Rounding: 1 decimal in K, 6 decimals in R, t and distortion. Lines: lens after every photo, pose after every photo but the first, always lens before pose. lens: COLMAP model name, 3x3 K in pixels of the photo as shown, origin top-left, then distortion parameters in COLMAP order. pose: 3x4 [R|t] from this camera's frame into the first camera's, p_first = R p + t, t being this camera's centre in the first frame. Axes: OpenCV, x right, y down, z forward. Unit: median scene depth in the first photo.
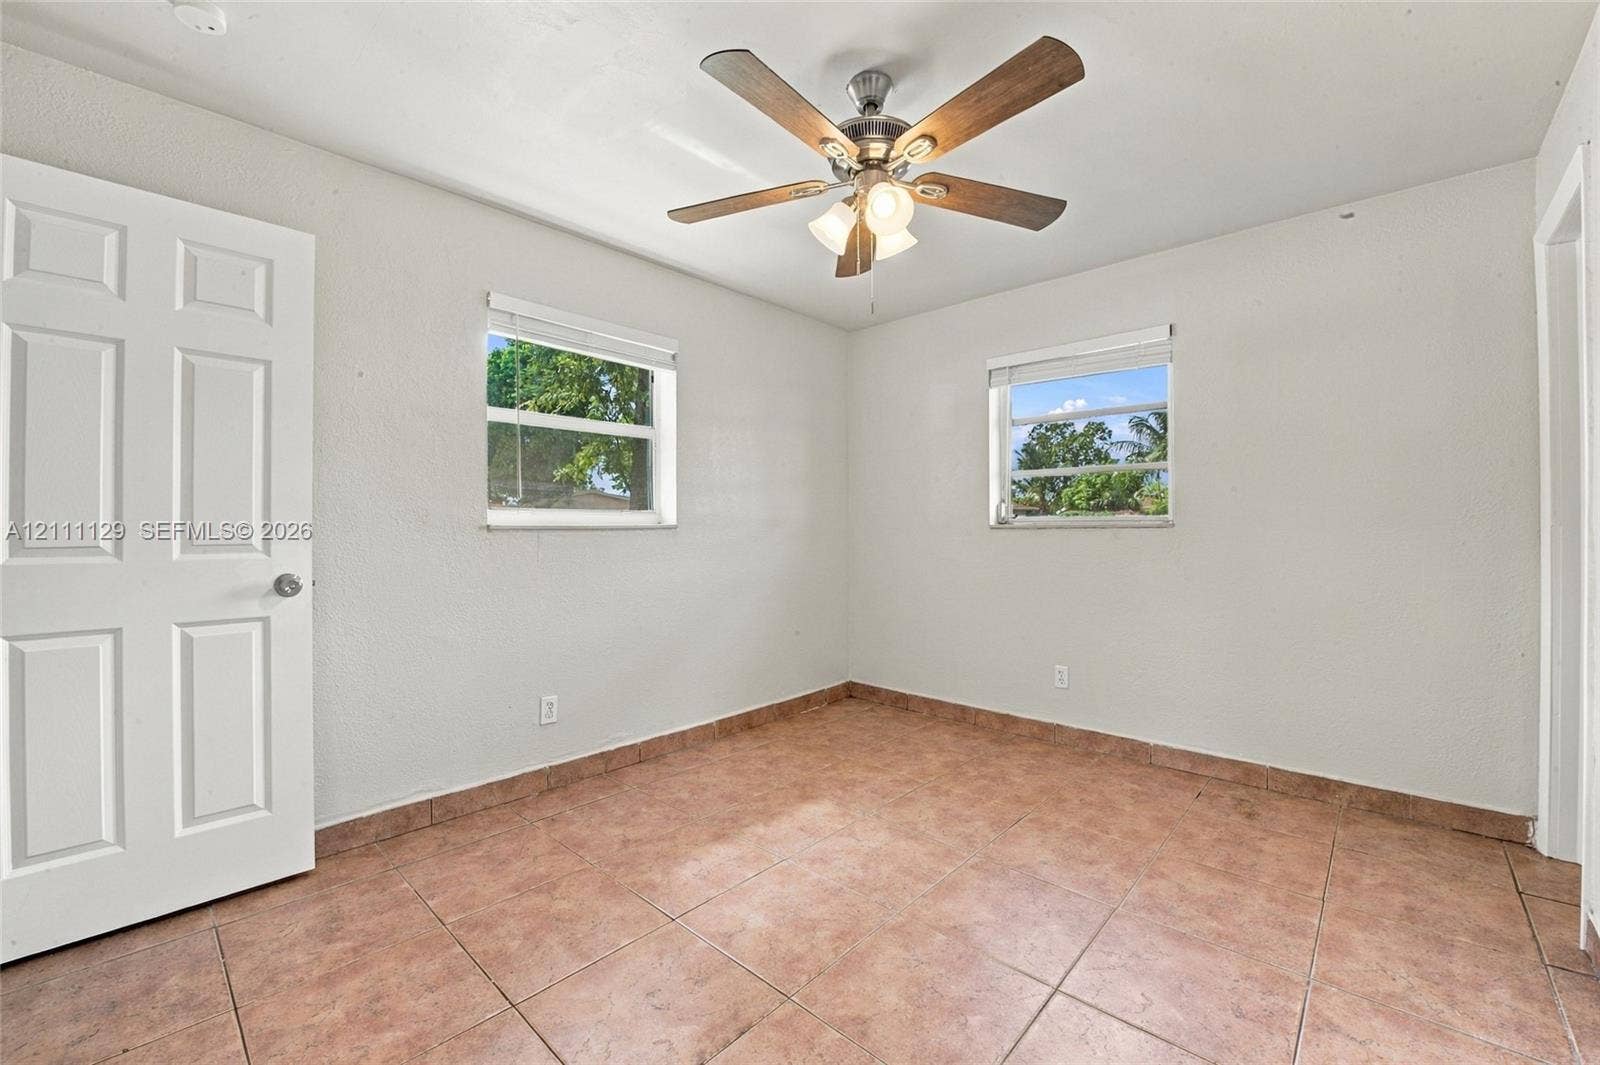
lens RADIAL K [[645.7, 0, 804.5], [0, 645.7, 527.0], [0, 0, 1]] dist [-0.014238, -0.000272]
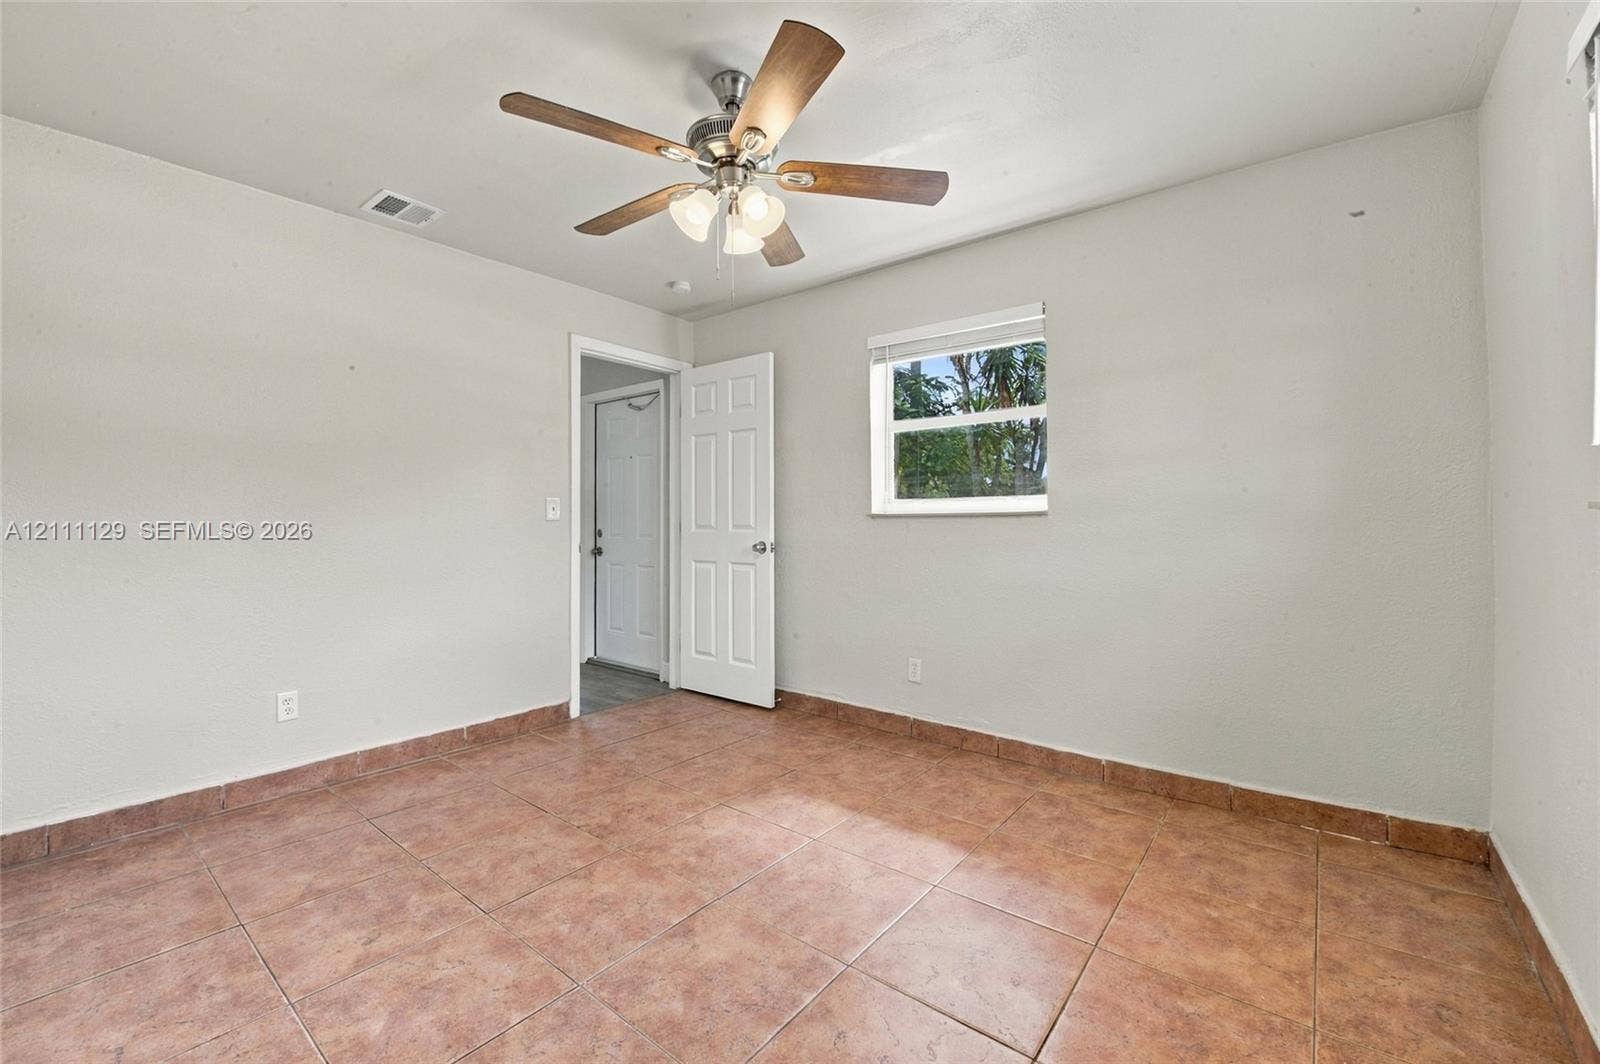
lens RADIAL K [[659.8, 0, 801.1], [0, 659.8, 517.3], [0, 0, 1]] dist [-0.012891, -0.000117]
pose [[0.067732, -0.003448, -0.997698, 0.872809], [0.002056, 0.999992, -0.003316, 0.008138], [0.997701, -0.001827, 0.067738, 0.783373]]
